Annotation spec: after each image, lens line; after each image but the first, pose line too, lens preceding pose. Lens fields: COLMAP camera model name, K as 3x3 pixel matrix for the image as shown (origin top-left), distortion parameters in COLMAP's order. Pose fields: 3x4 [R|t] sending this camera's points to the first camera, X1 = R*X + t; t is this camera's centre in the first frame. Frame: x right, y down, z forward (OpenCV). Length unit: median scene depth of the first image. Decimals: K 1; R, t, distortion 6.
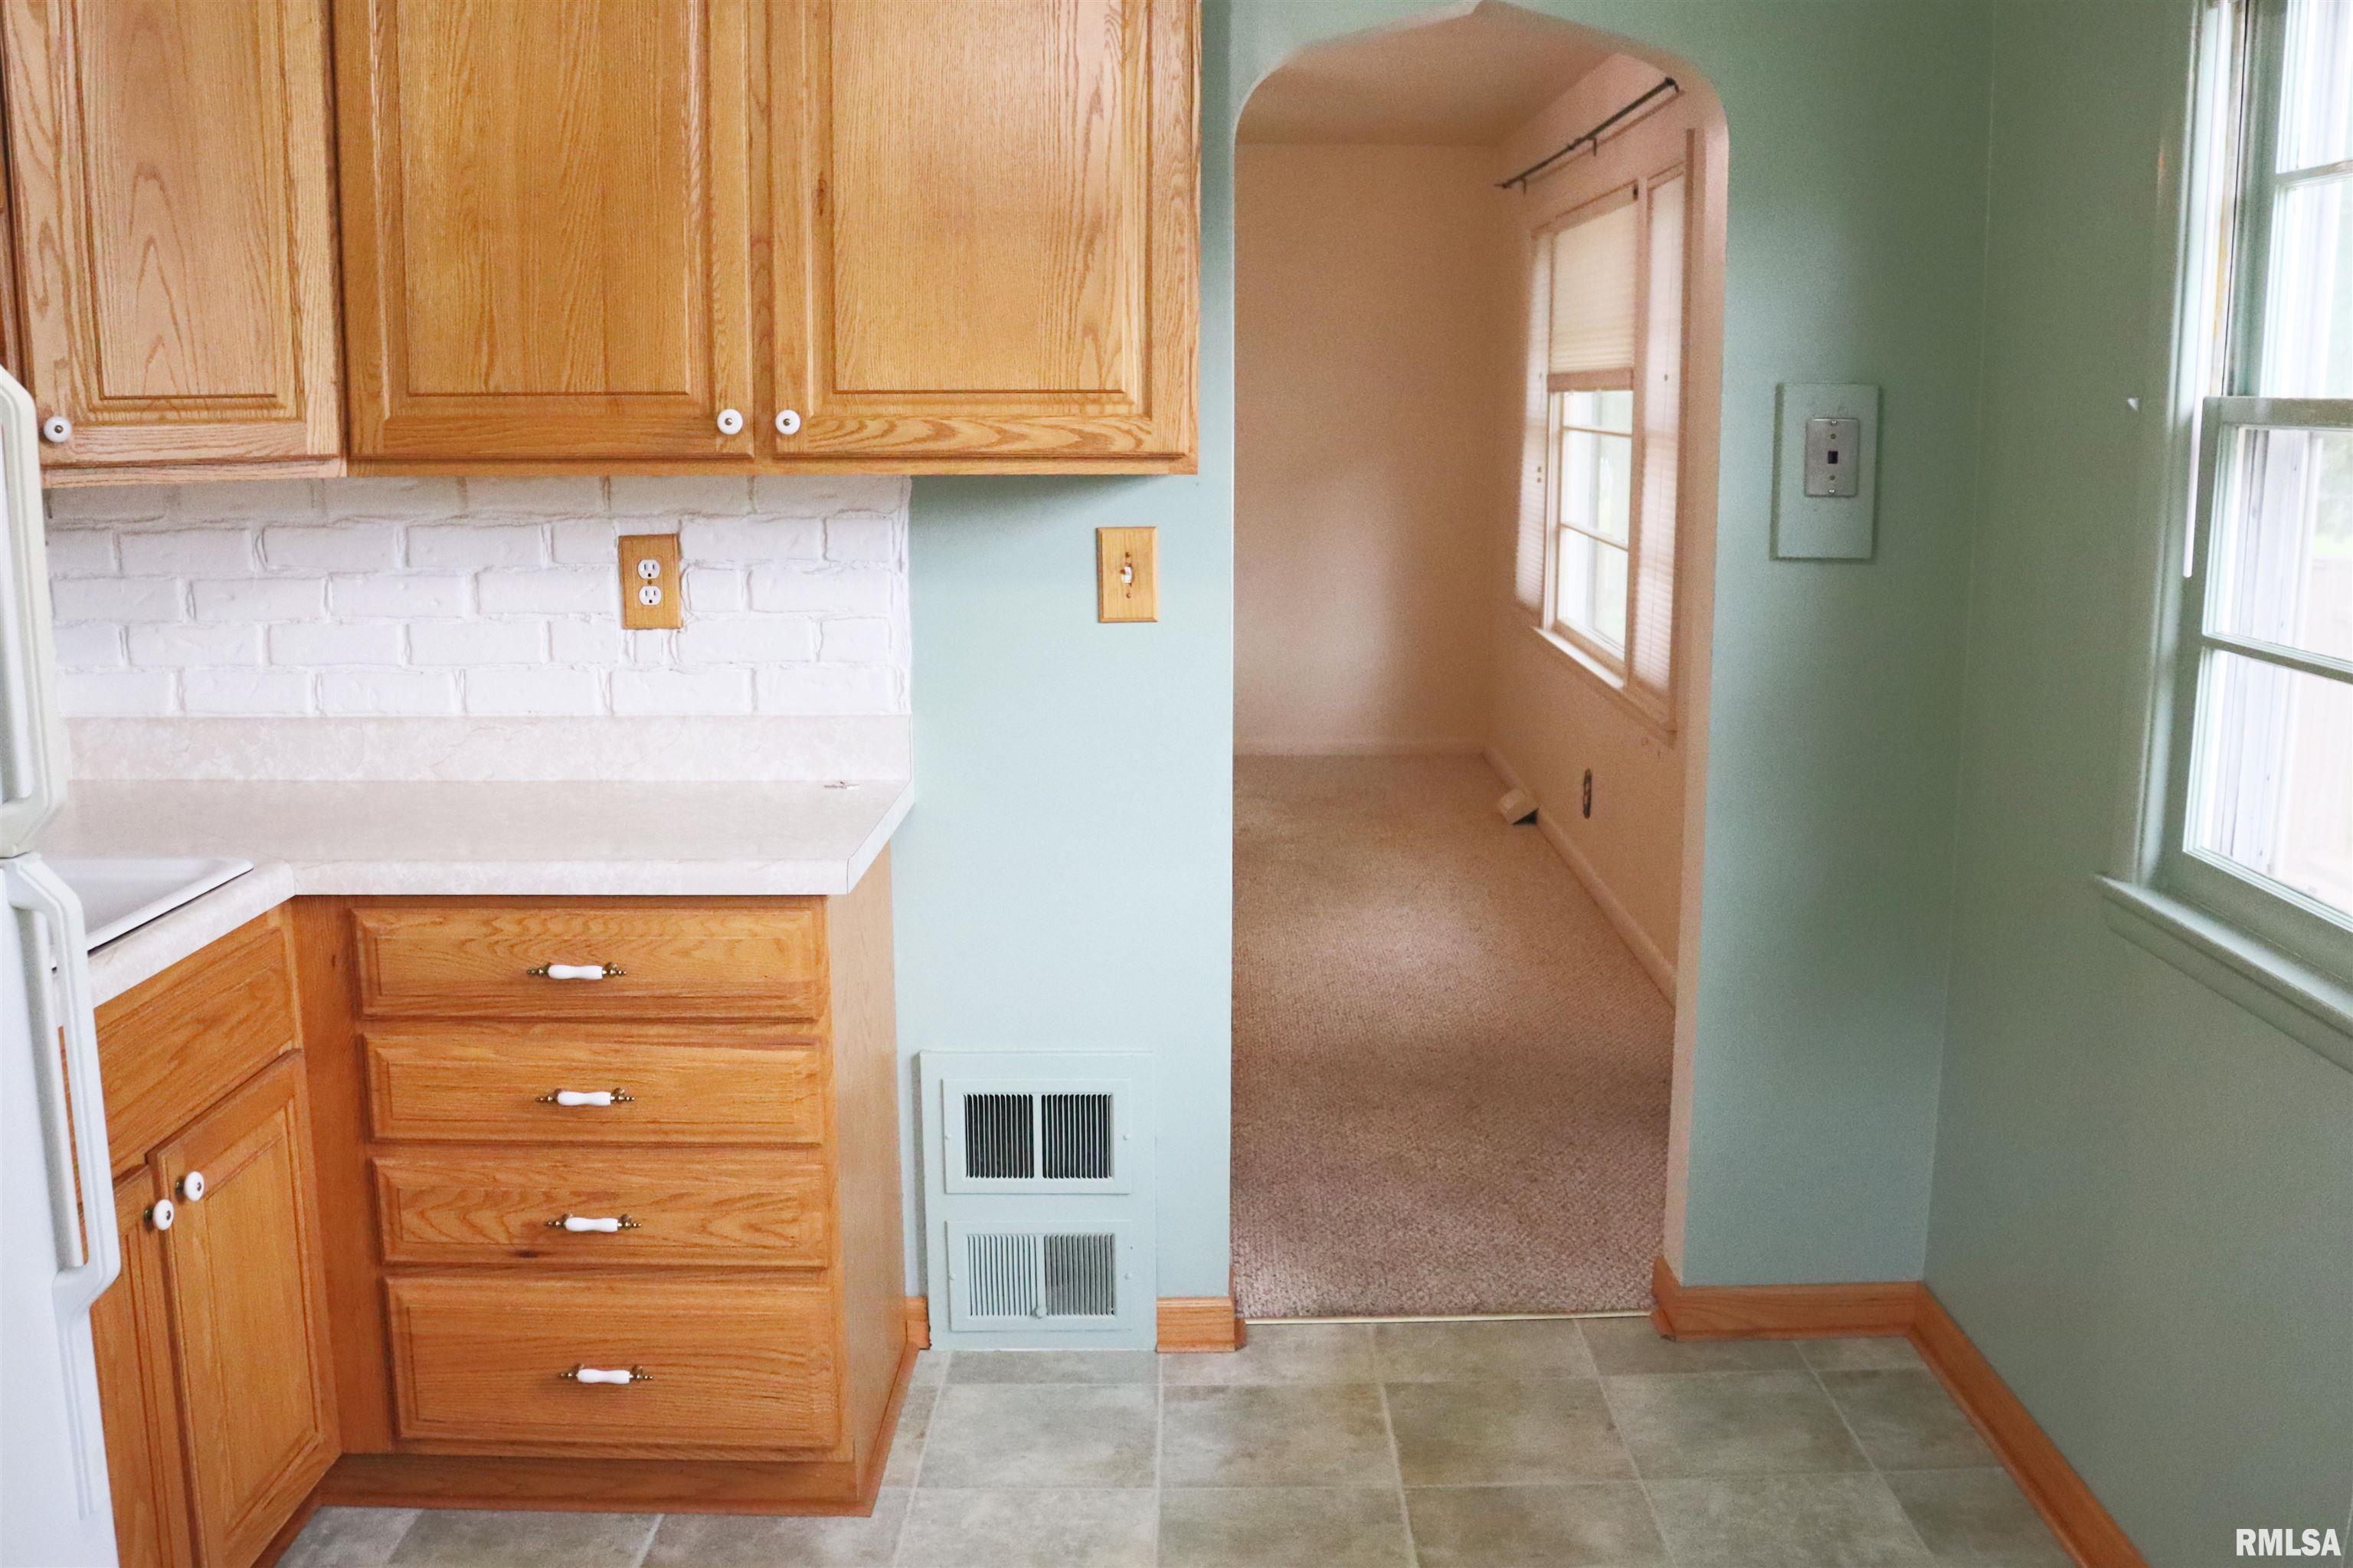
lens RADIAL K [[2195.8, 0, 1179.9], [0, 2195.8, 787.8], [0, 0, 1]] dist [-0.121723, 0.051563]
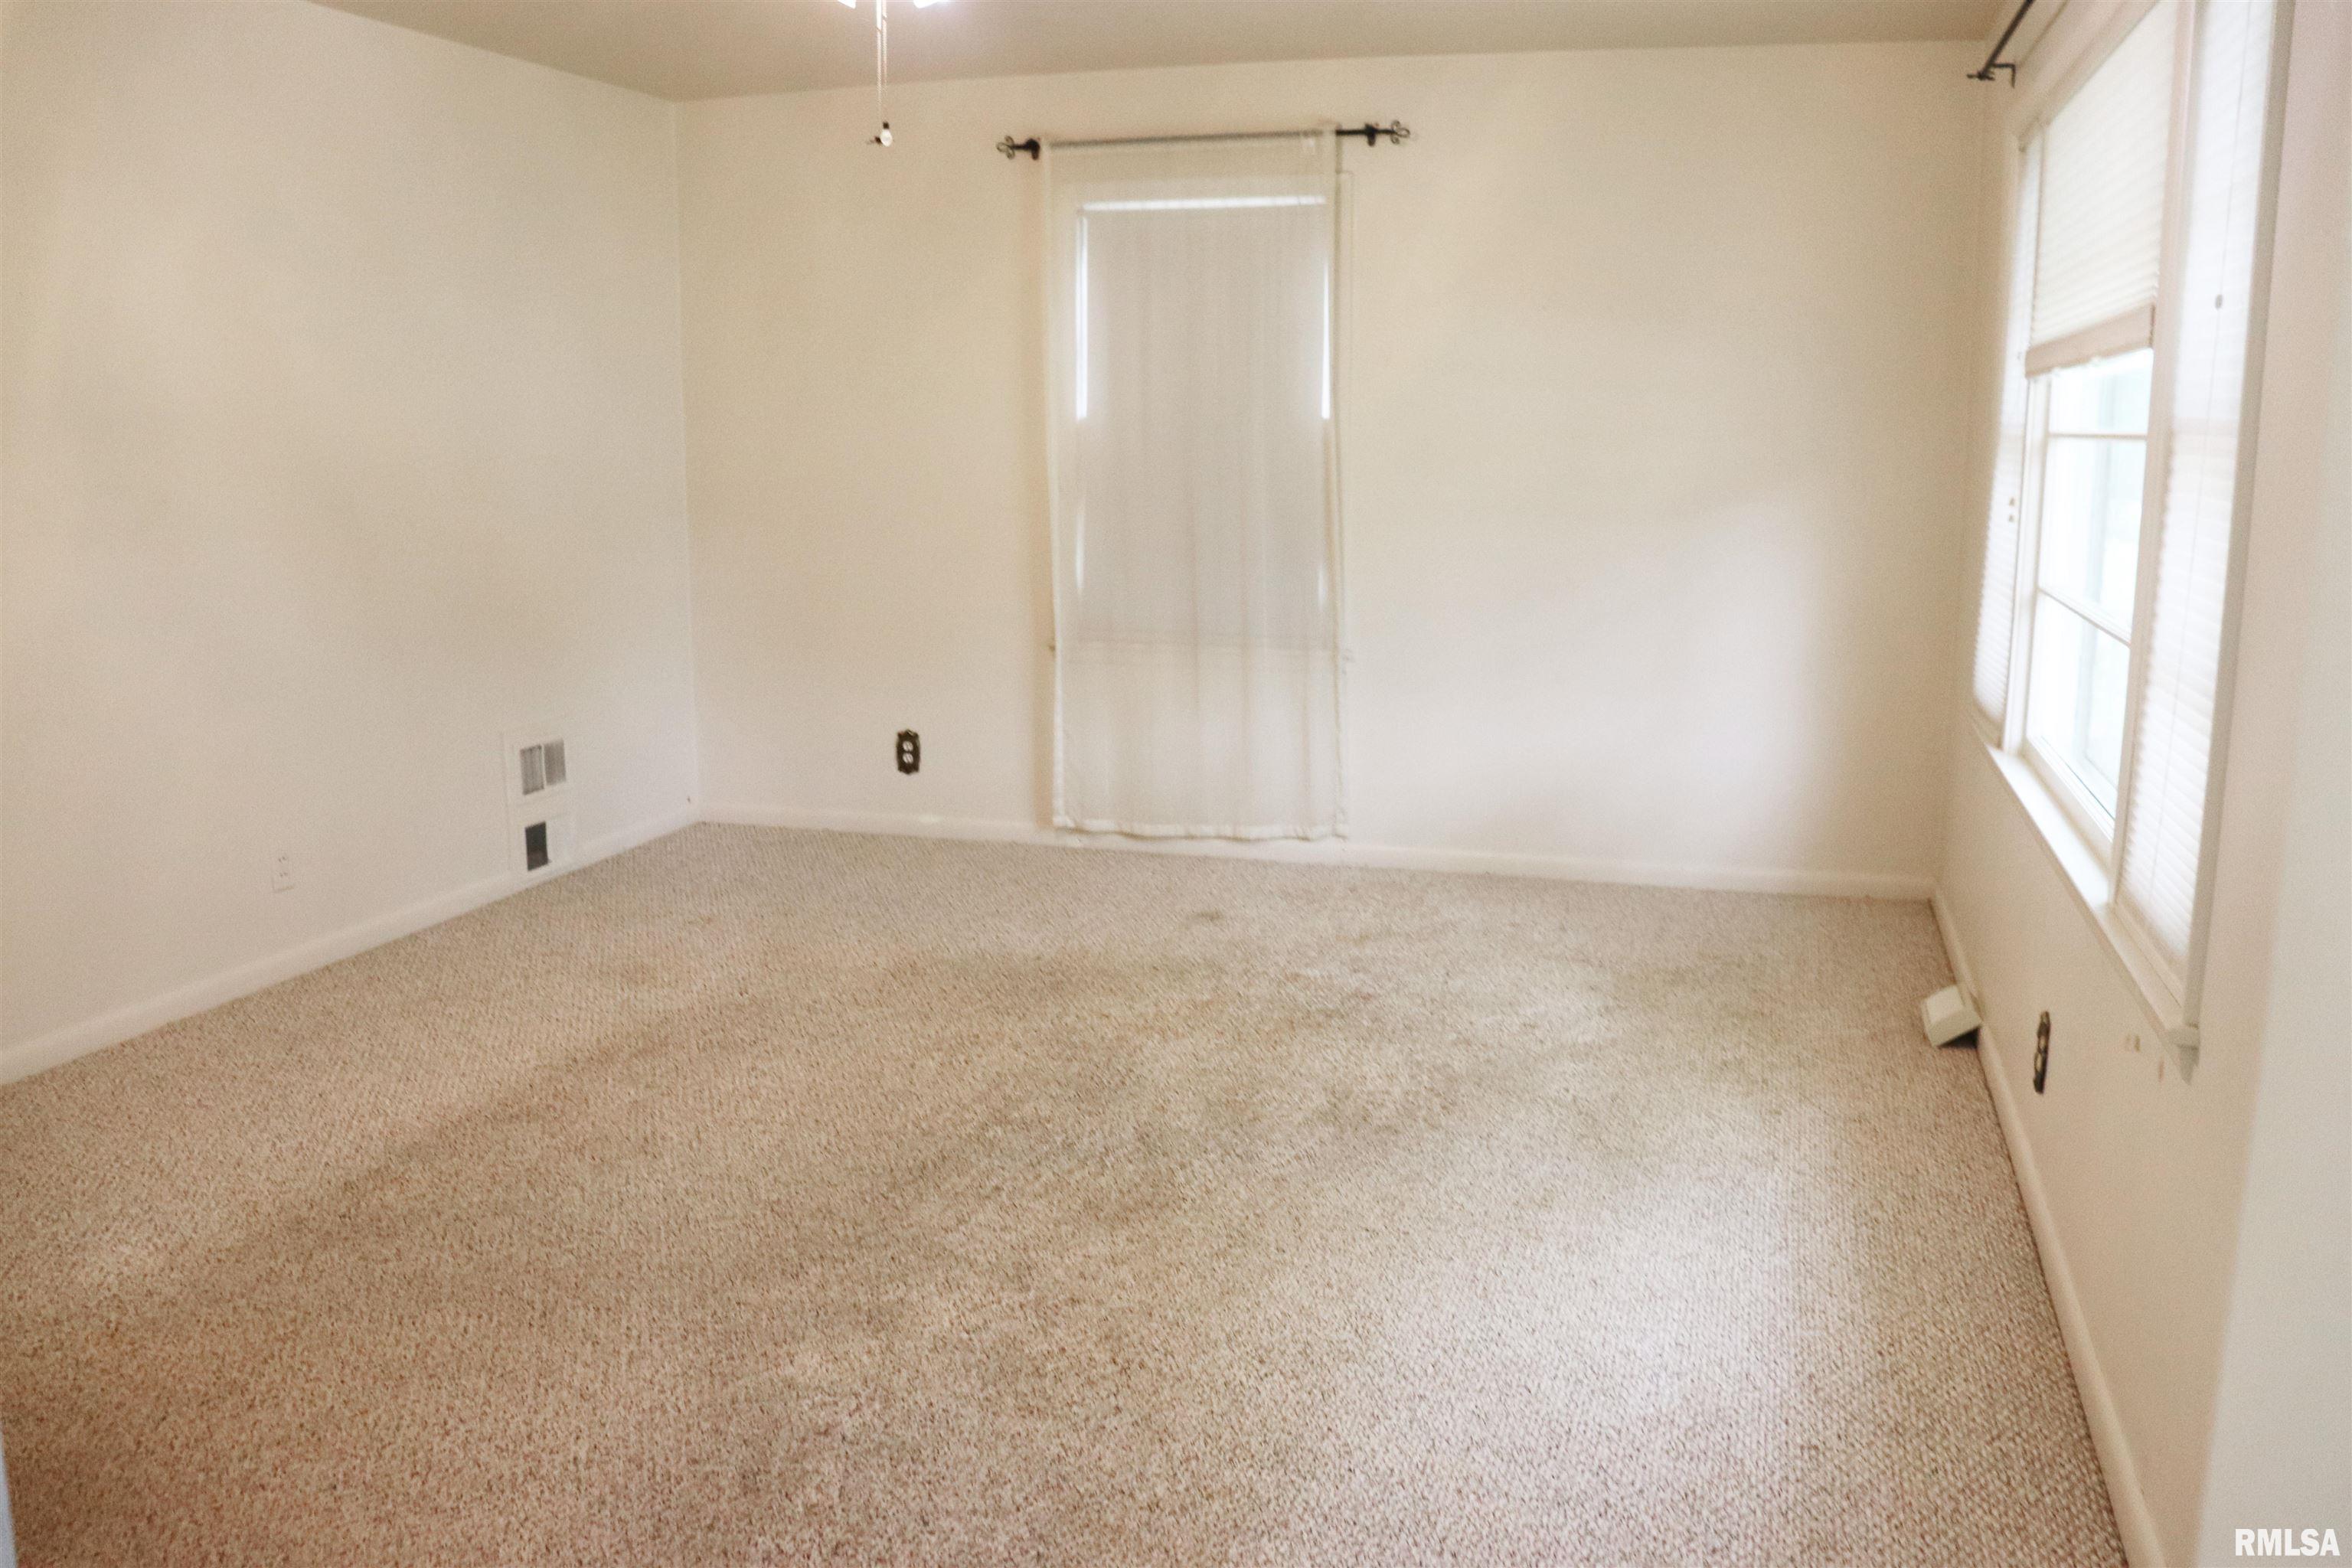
lens RADIAL K [[2012.1, 0, 1182.7], [0, 2012.1, 793.1], [0, 0, 1]] dist [-0.160620, 0.132510]
pose [[0.962066, 0.053877, -0.267445, 0.100342], [-0.053862, 0.998521, 0.007396, -0.057934], [0.267448, 0.007290, 0.963545, 0.429613]]
